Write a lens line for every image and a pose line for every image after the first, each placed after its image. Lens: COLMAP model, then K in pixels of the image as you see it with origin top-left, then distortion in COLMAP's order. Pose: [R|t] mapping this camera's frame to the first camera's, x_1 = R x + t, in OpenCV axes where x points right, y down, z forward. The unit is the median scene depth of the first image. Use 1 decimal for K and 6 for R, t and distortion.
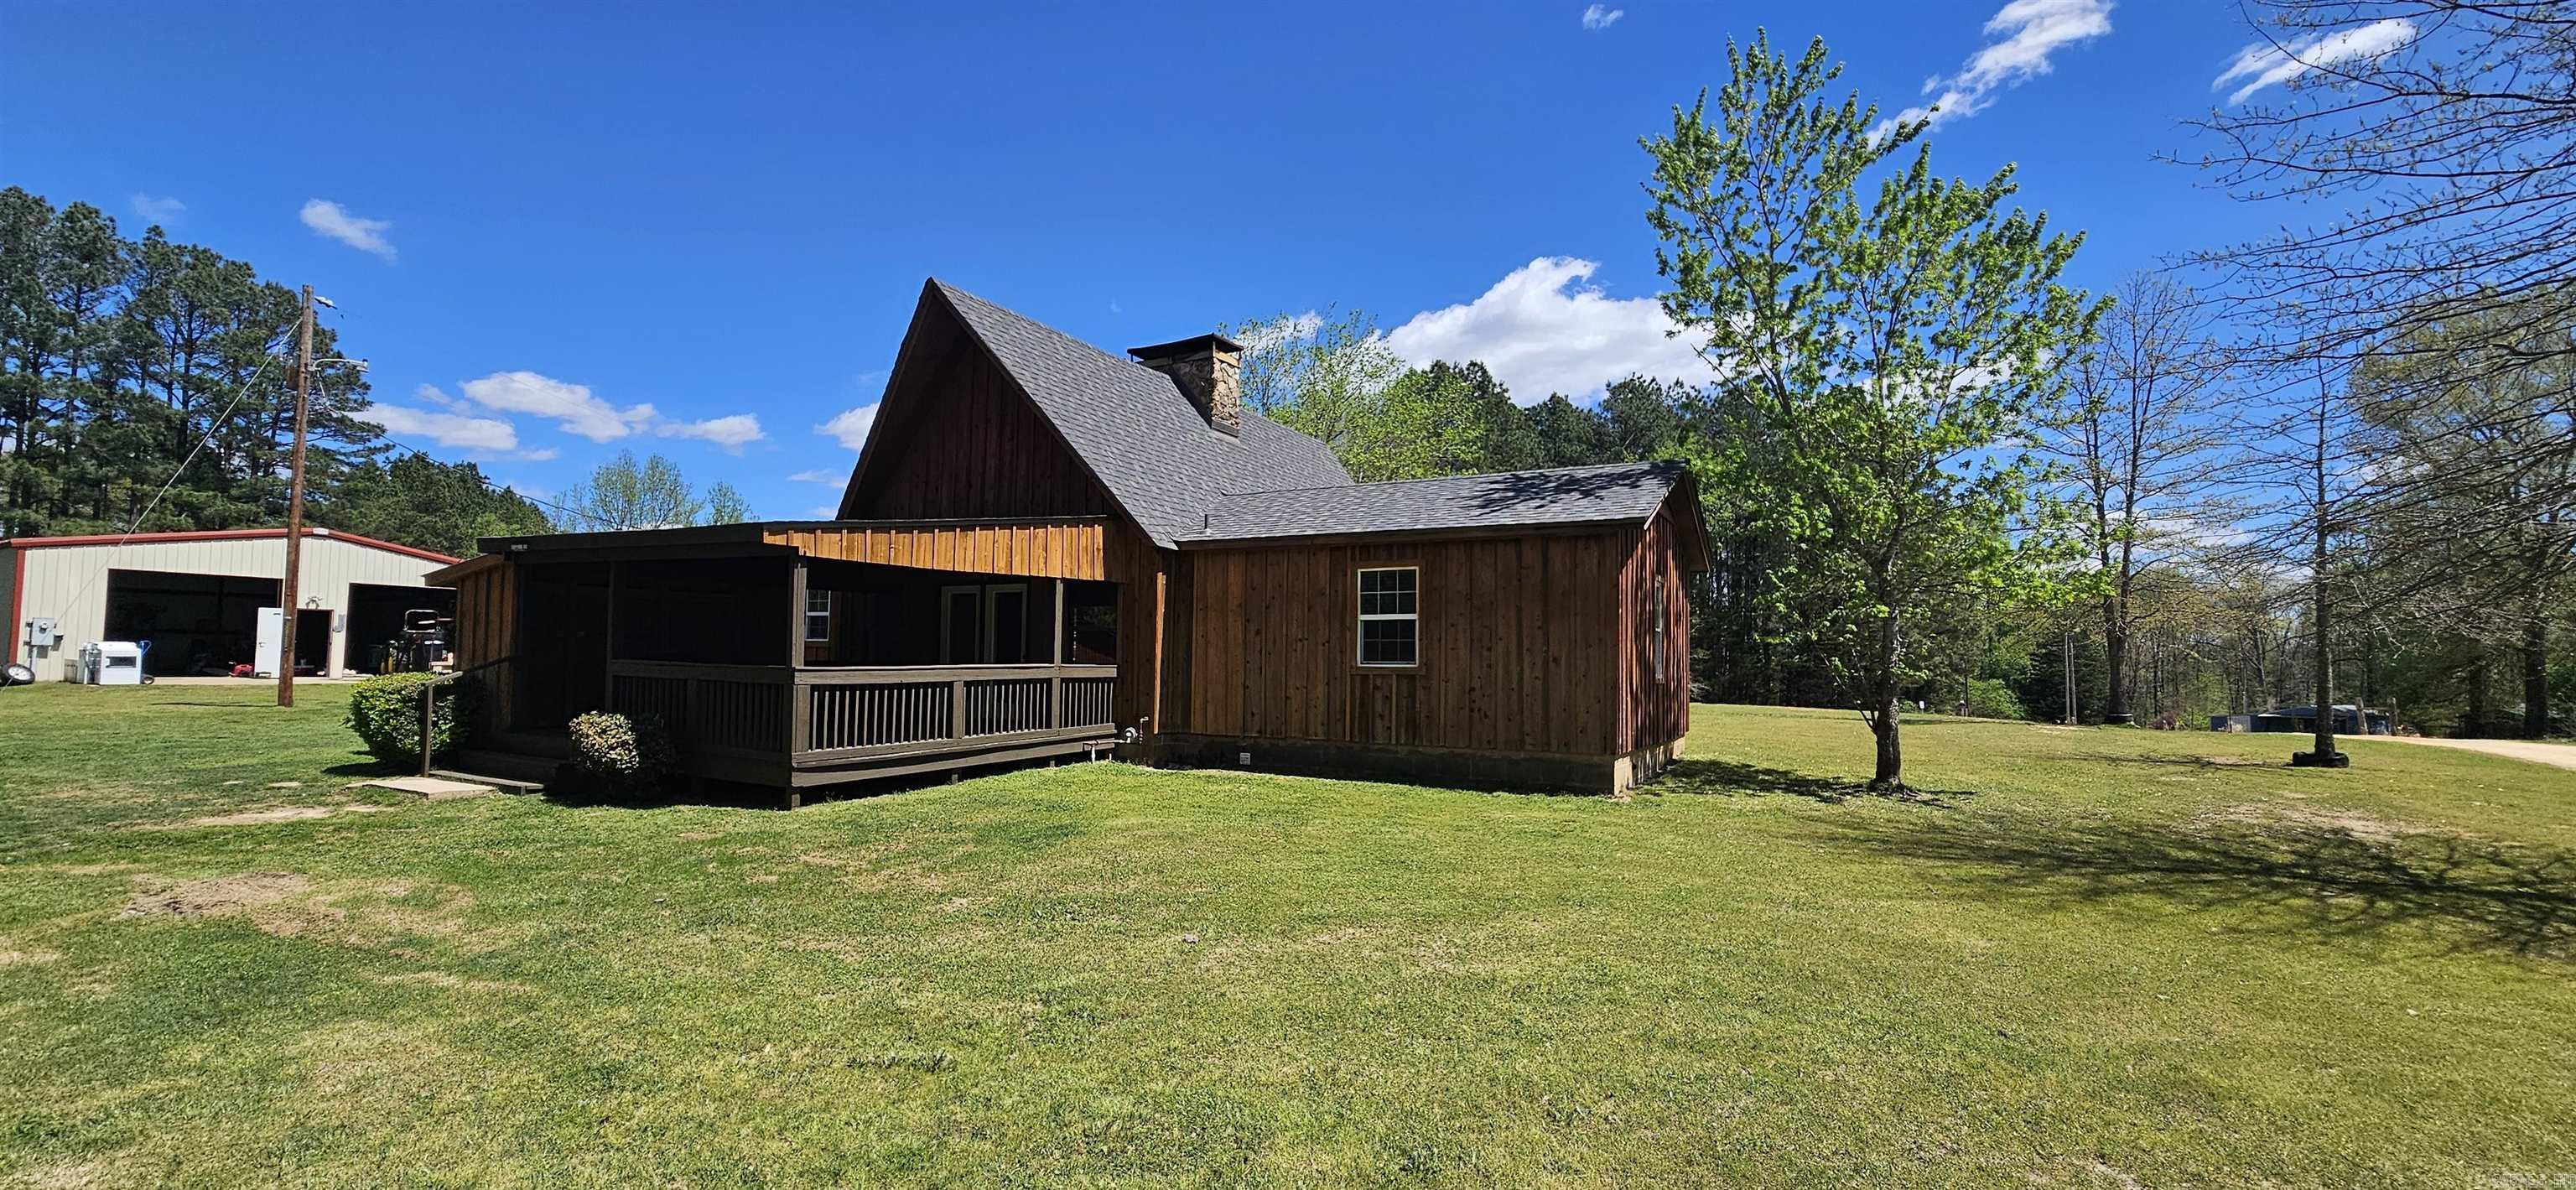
lens RADIAL K [[1058.6, 0, 1288.0], [0, 1058.6, 593.5], [0, 0, 1]] dist [-0.010839, 0.000779]
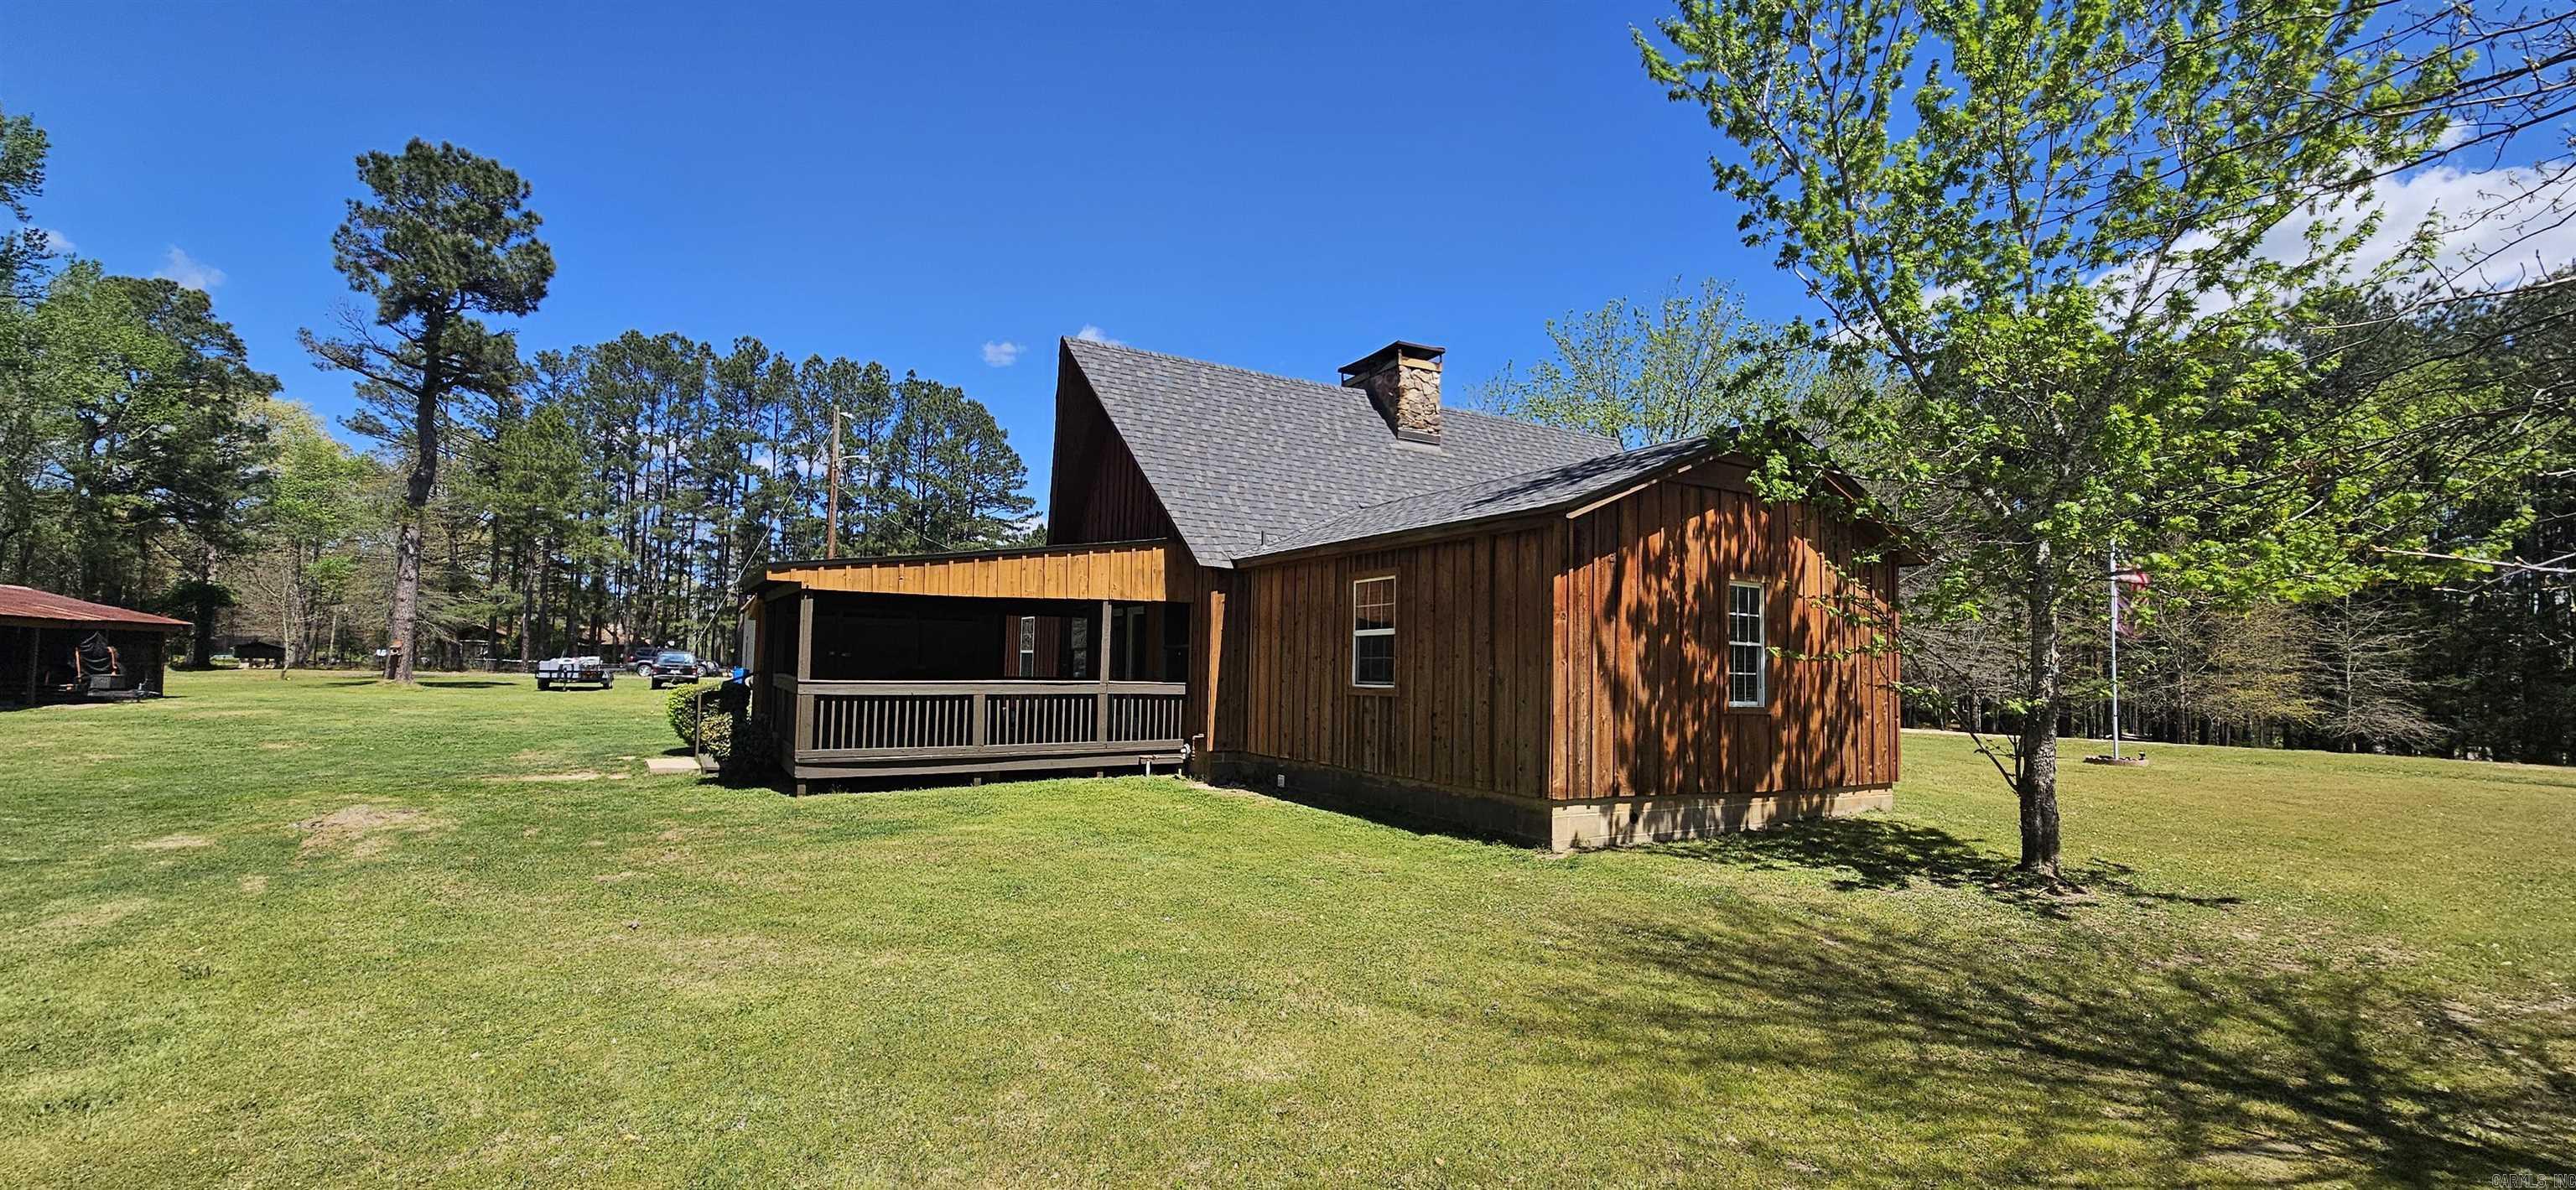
lens RADIAL K [[1058.6, 0, 1288.9], [0, 1058.6, 593.7], [0, 0, 1]] dist [-0.010839, 0.000779]
pose [[0.855463, -0.033581, -0.516774, 0.483176], [0.023567, 0.999386, -0.025930, 0.010687], [0.517327, 0.010004, 0.855729, 0.180680]]
